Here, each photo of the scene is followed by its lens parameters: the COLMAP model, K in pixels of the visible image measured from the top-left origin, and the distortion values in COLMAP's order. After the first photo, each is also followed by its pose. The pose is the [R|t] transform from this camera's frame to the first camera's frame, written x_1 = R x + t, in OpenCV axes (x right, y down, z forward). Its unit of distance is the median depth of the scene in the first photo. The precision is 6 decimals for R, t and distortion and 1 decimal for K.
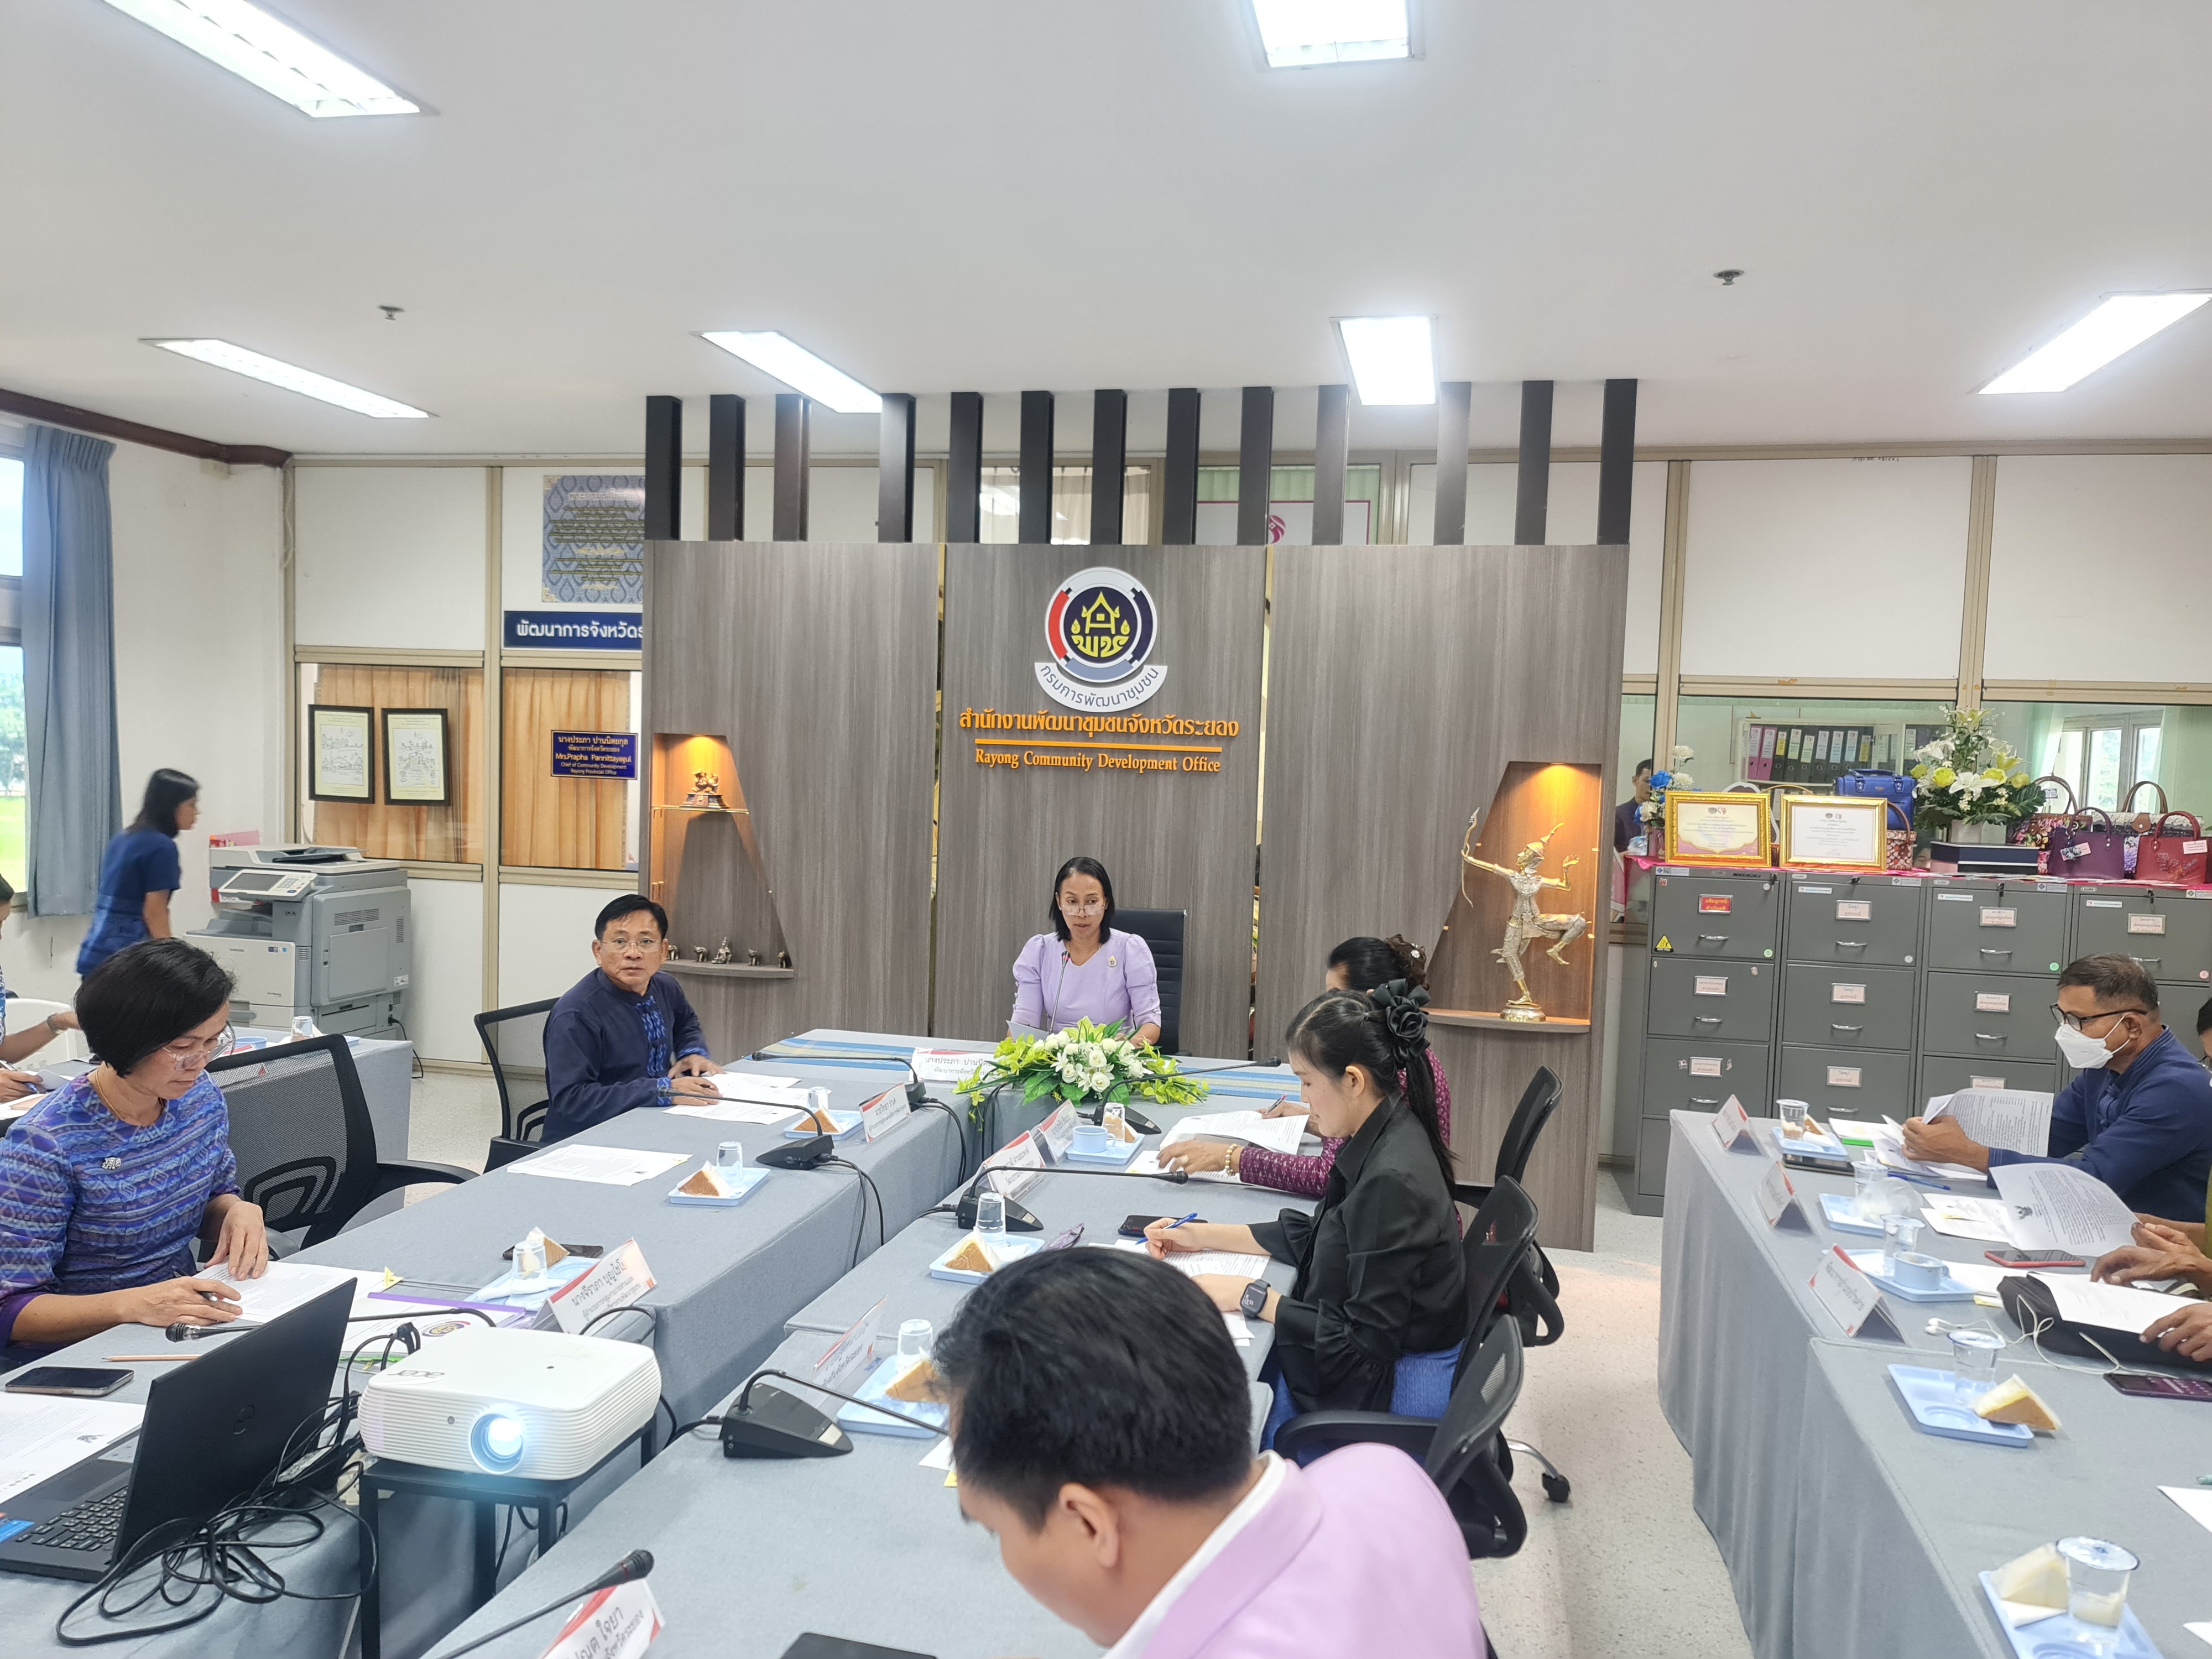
lens RADIAL K [[1627.0, 0, 1101.3], [0, 1627.0, 839.7], [0, 0, 1]] dist [0.065042, -0.049179]
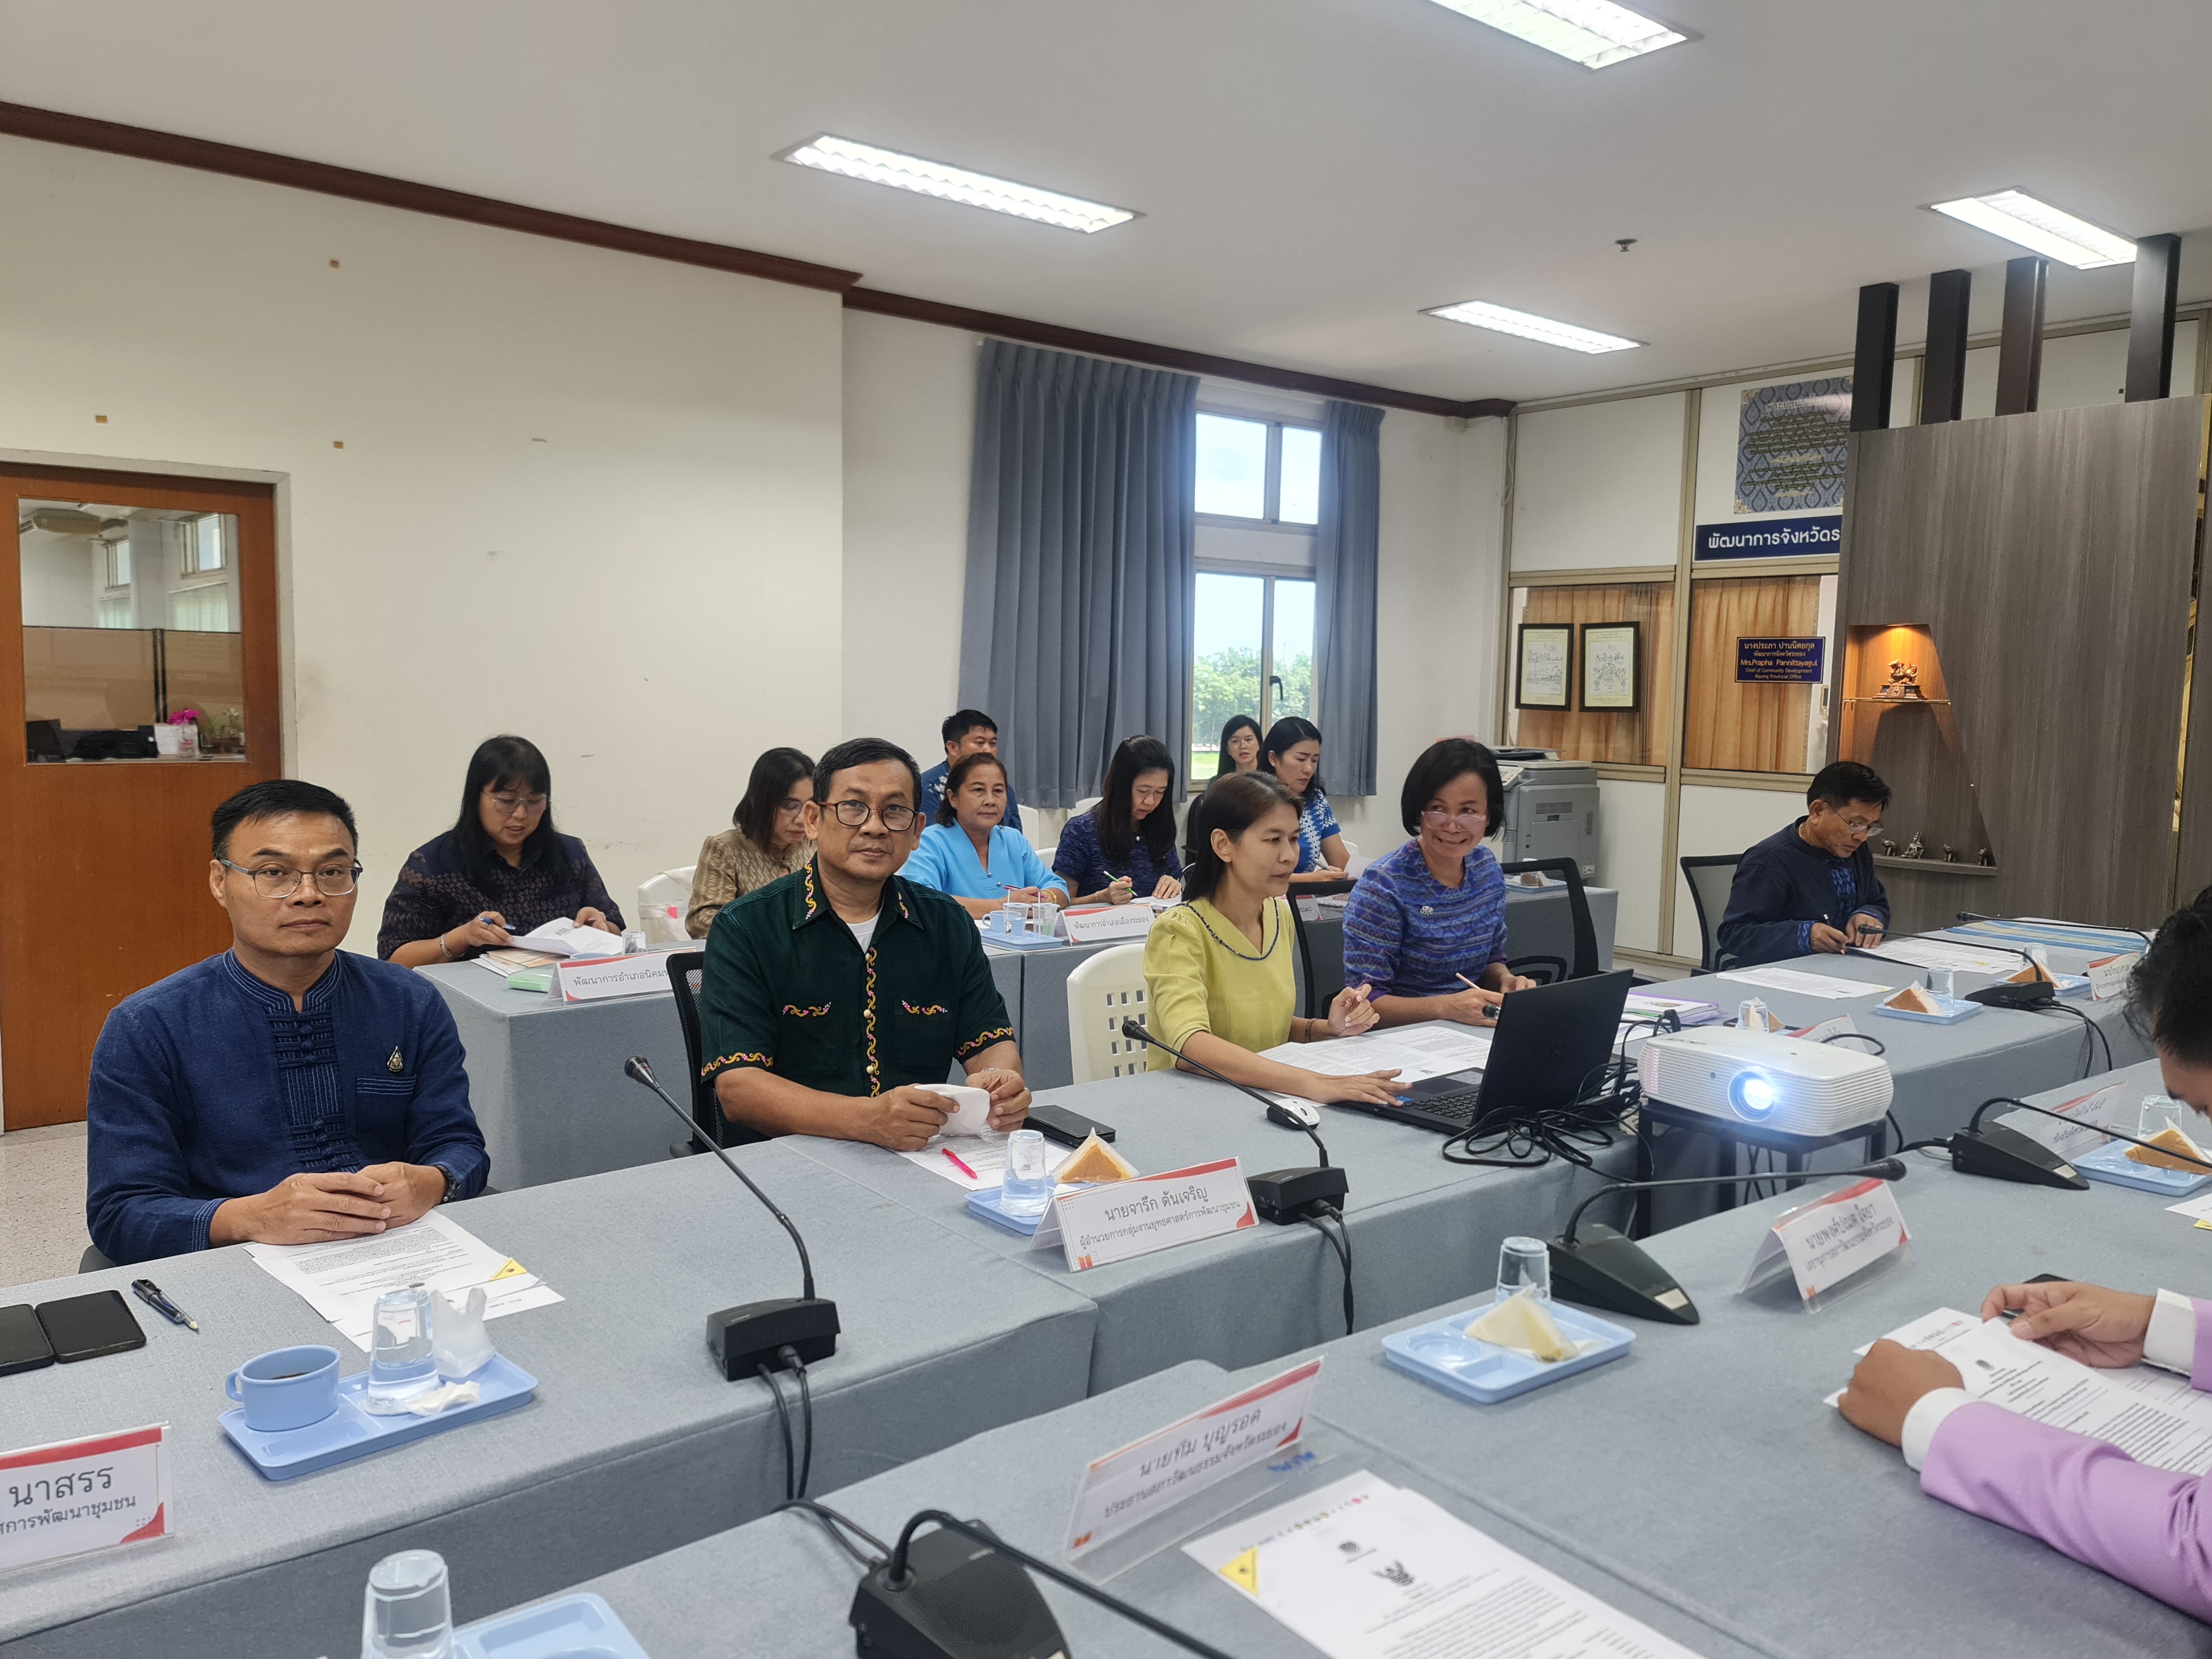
lens RADIAL K [[1627.0, 0, 1106.7], [0, 1627.0, 822.3], [0, 0, 1]] dist [0.065042, -0.049179]
pose [[0.782919, 0.039838, -0.620847, 0.001897], [-0.031465, 0.999206, 0.024437, 0.048436], [0.621327, 0.000403, 0.783551, -0.080436]]
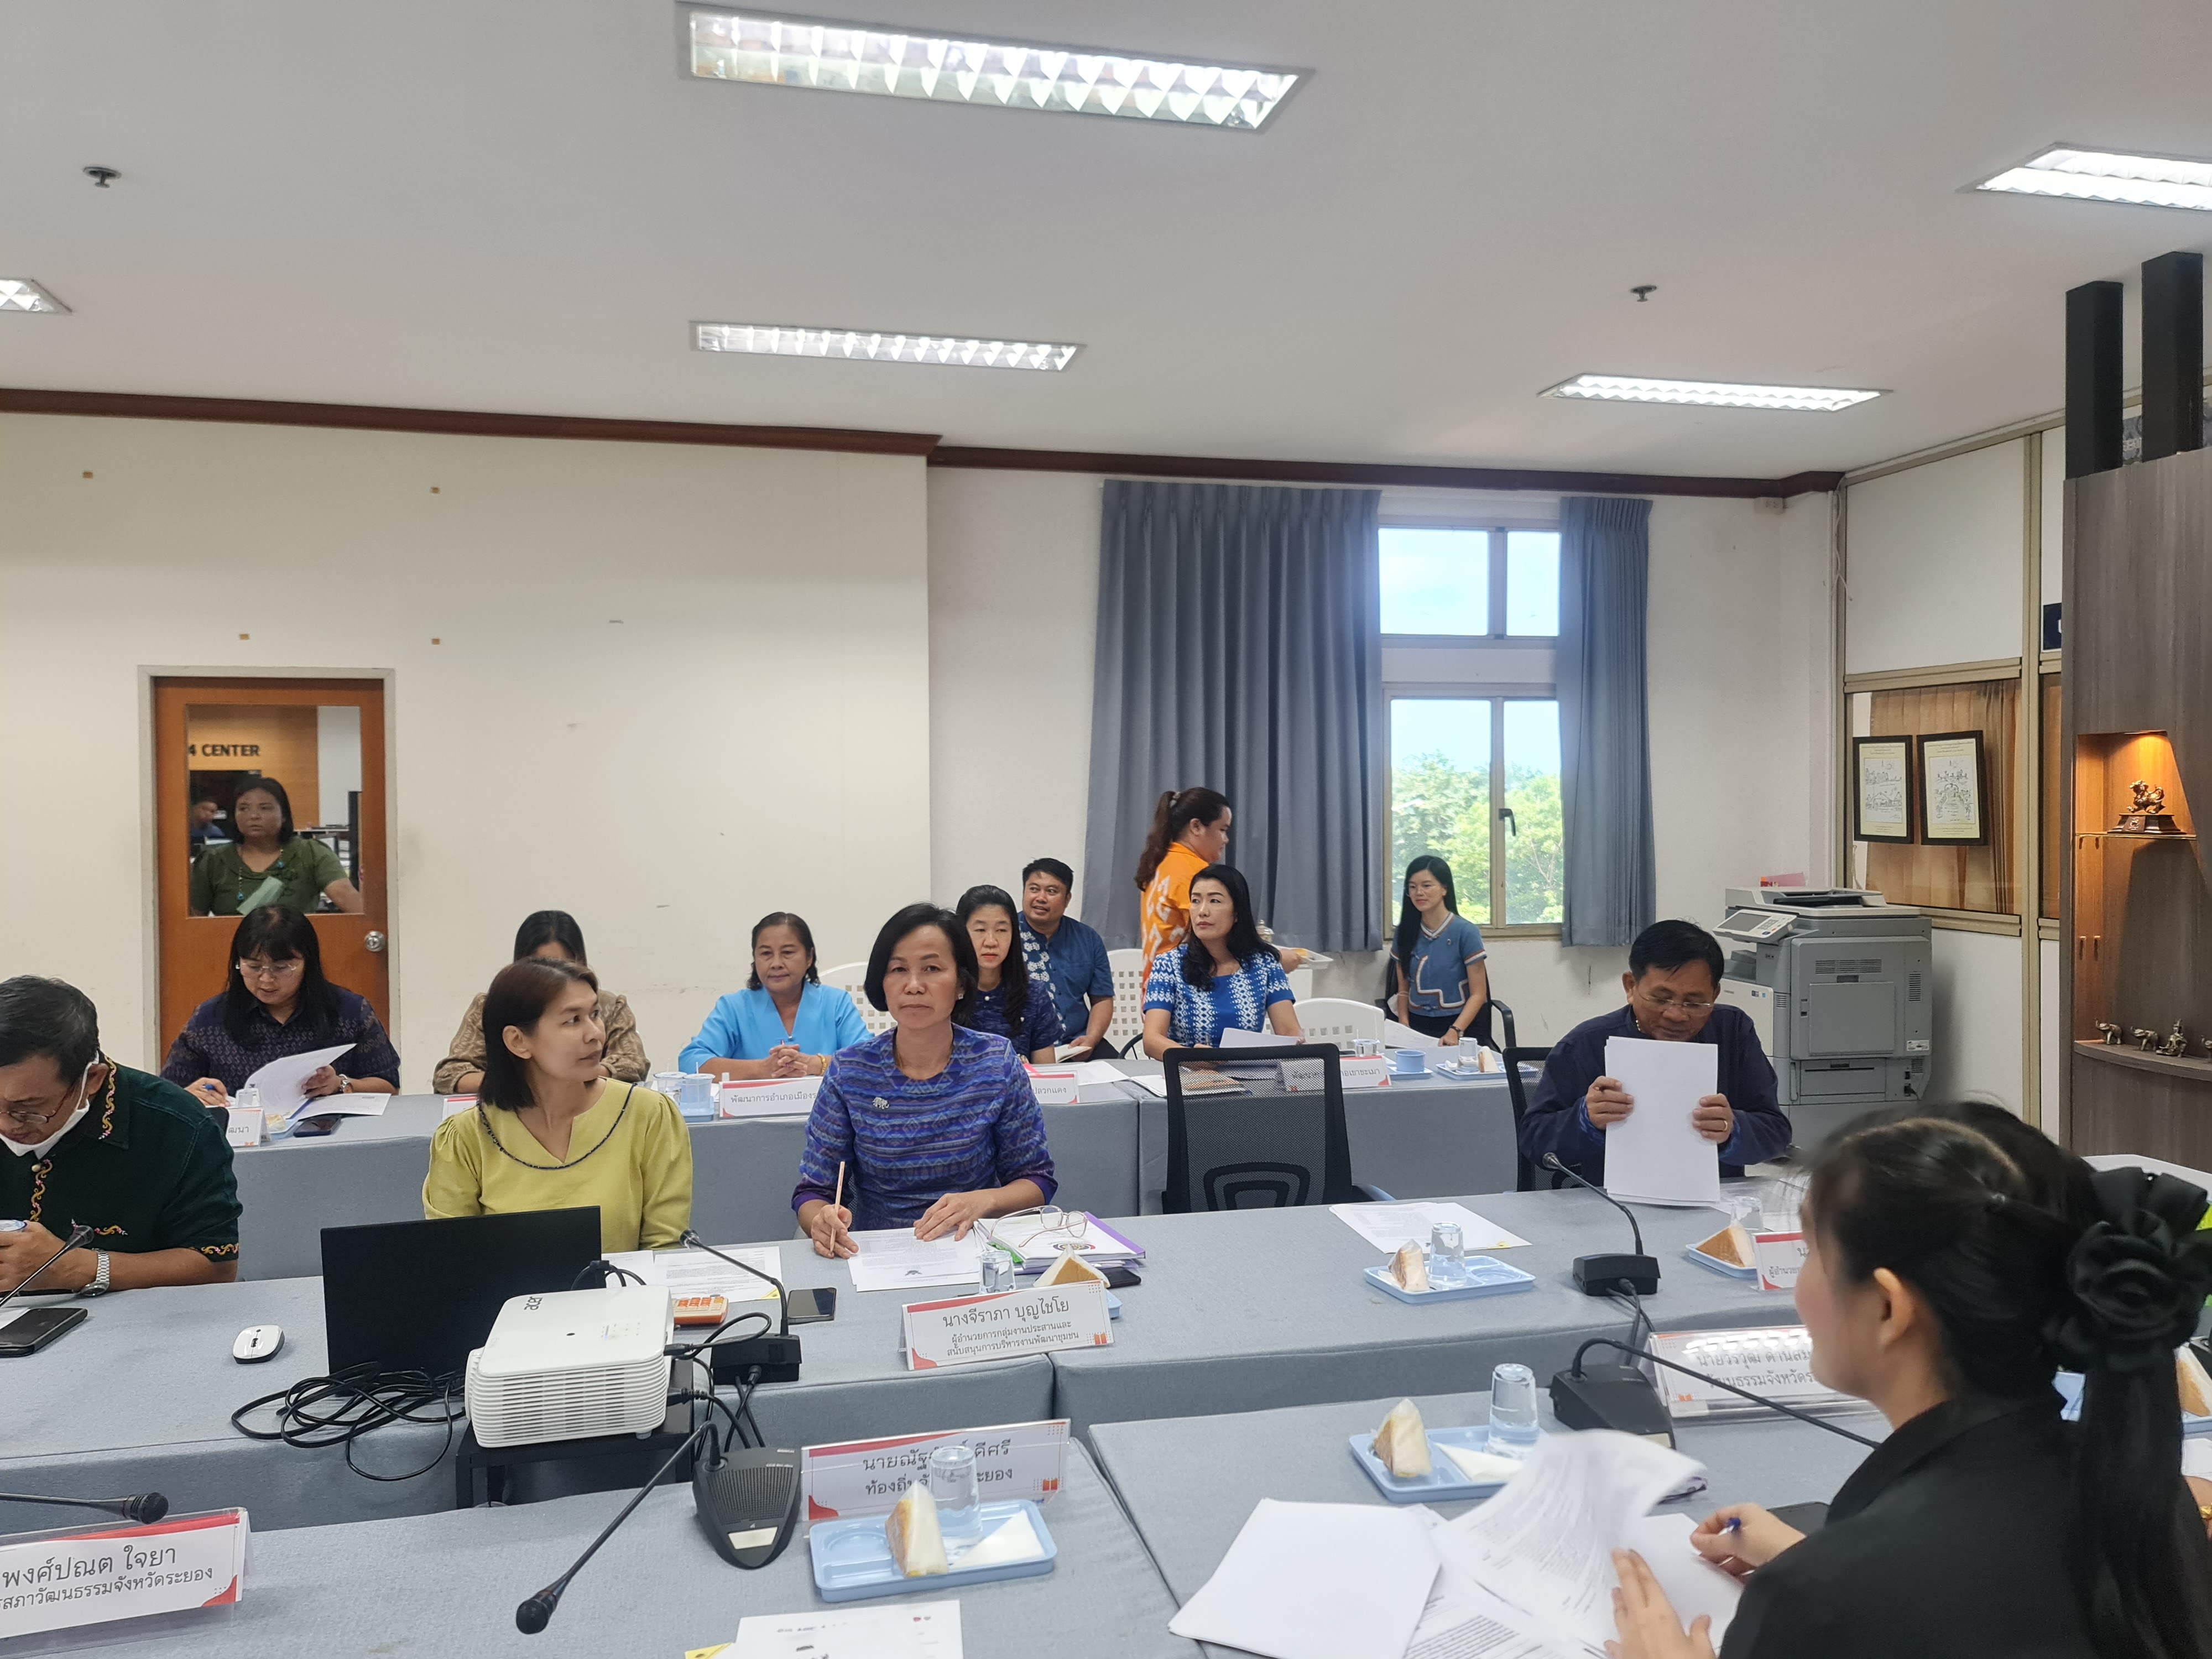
lens RADIAL K [[1627.0, 0, 1090.6], [0, 1627.0, 824.0], [0, 0, 1]] dist [0.065042, -0.049179]
pose [[0.434736, -0.018184, -0.900375, 0.223214], [-0.031787, 0.998863, -0.035521, 0.017534], [0.899997, 0.044062, 0.433663, 0.289034]]
